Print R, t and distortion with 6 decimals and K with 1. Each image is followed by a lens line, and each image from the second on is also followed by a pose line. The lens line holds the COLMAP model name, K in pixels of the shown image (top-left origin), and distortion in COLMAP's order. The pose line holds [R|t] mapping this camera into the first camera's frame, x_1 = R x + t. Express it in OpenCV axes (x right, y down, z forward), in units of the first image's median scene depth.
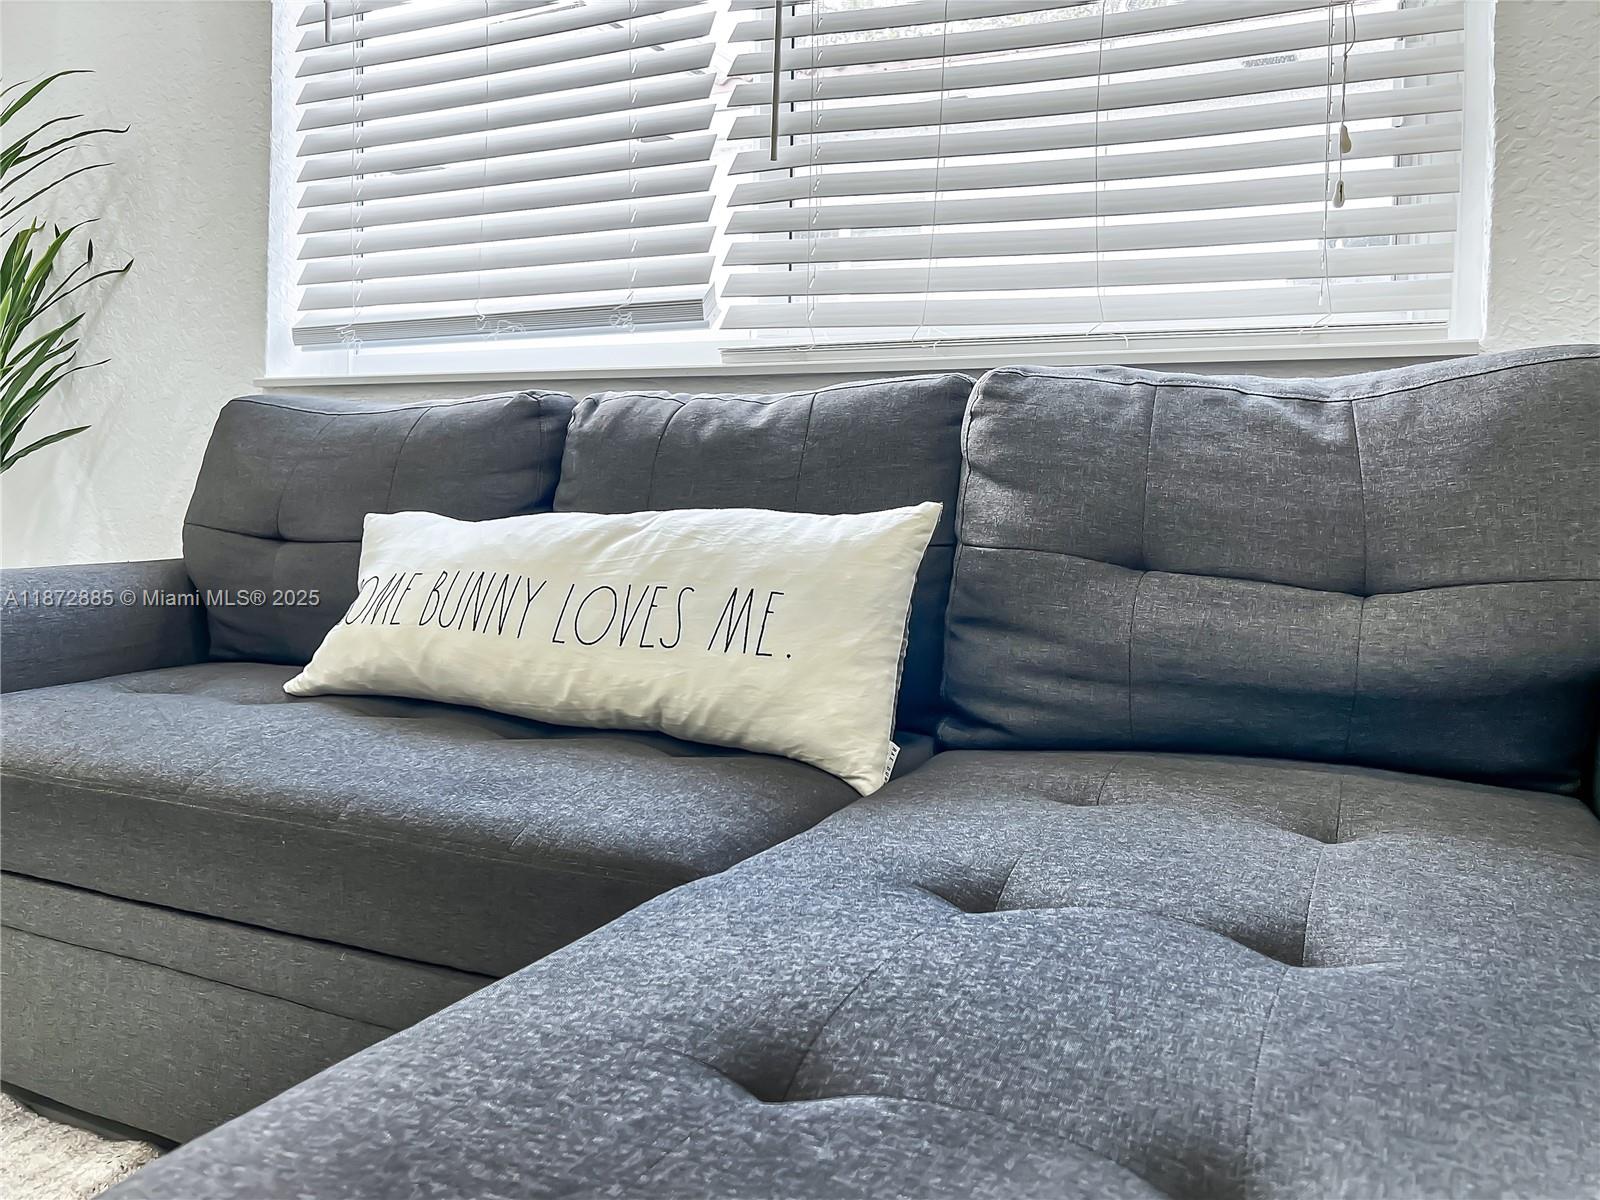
lens RADIAL K [[1206.4, 0, 800.6], [0, 1206.4, 593.1], [0, 0, 1]] dist [-0.008155, -0.005026]
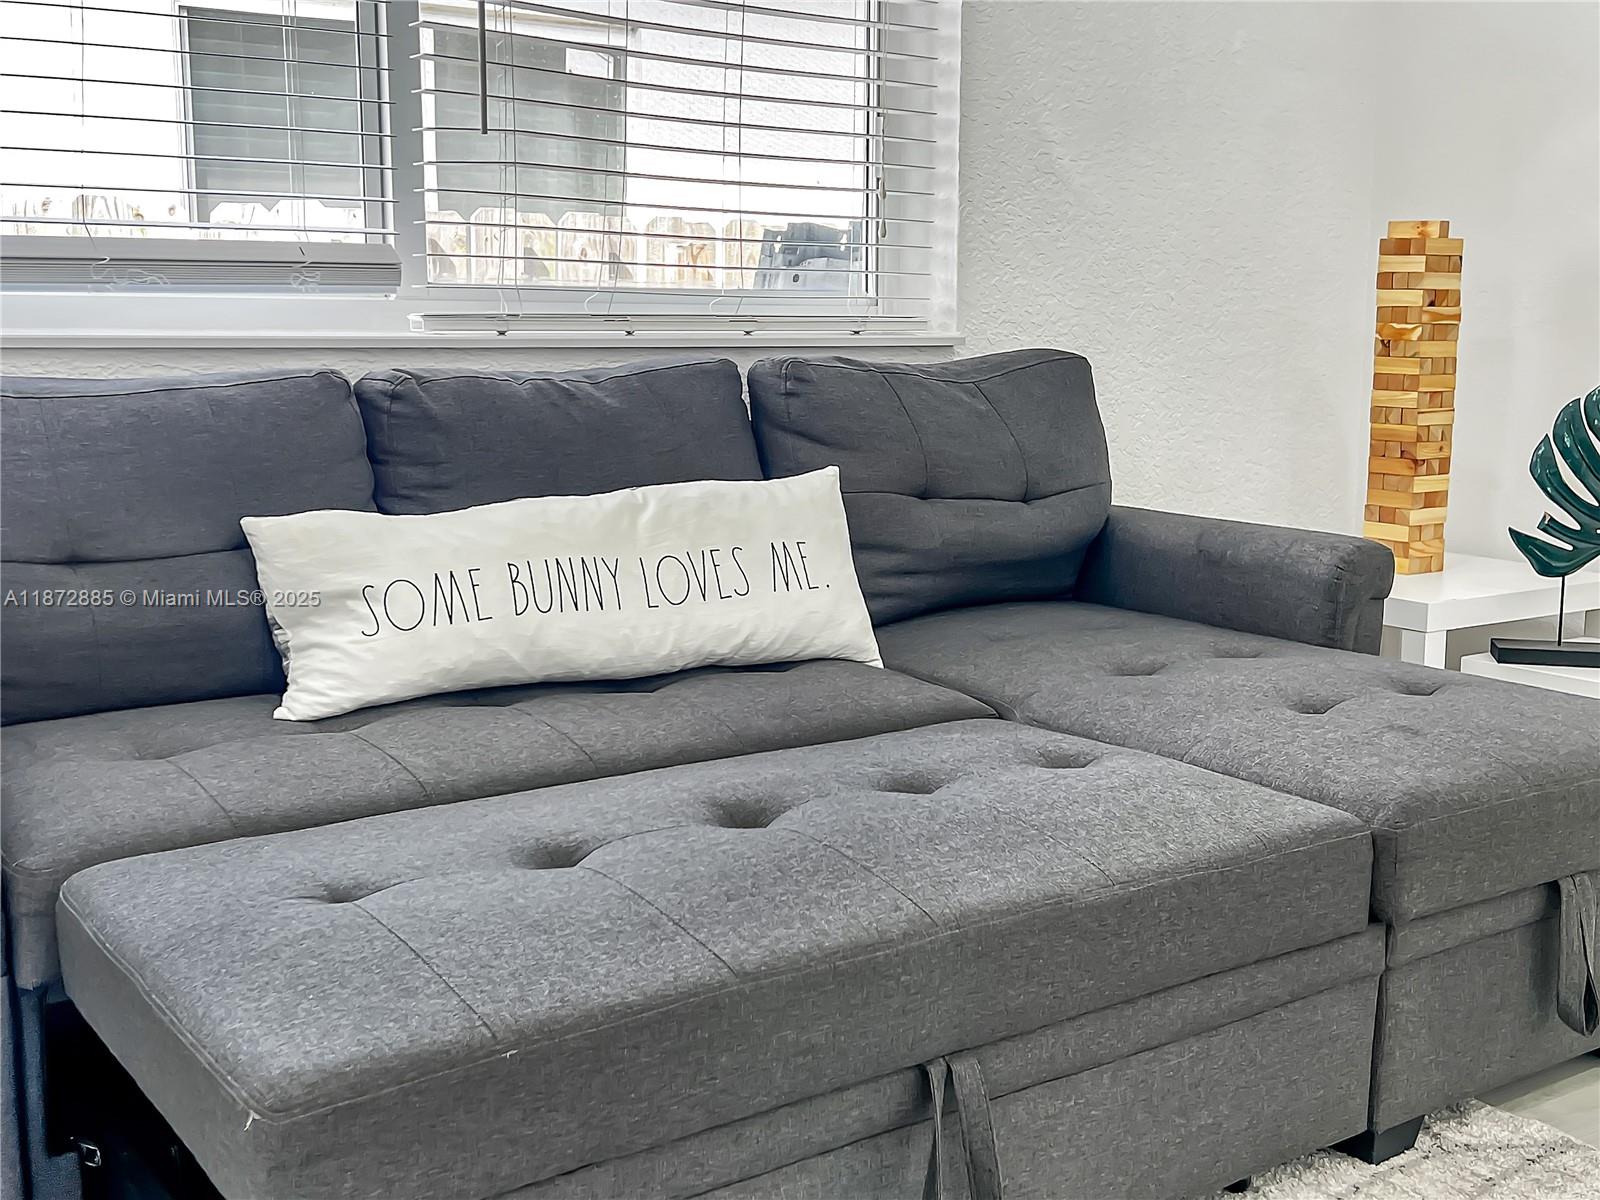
lens RADIAL K [[1776.8, 0, 800.8], [0, 1776.8, 602.9], [0, 0, 1]] dist [-0.029156, 0.000000]
pose [[0.510272, -0.151362, 0.846589, -1.658806], [0.076426, 0.988476, 0.130666, -0.187545], [-0.856611, -0.001974, 0.515959, -0.041523]]
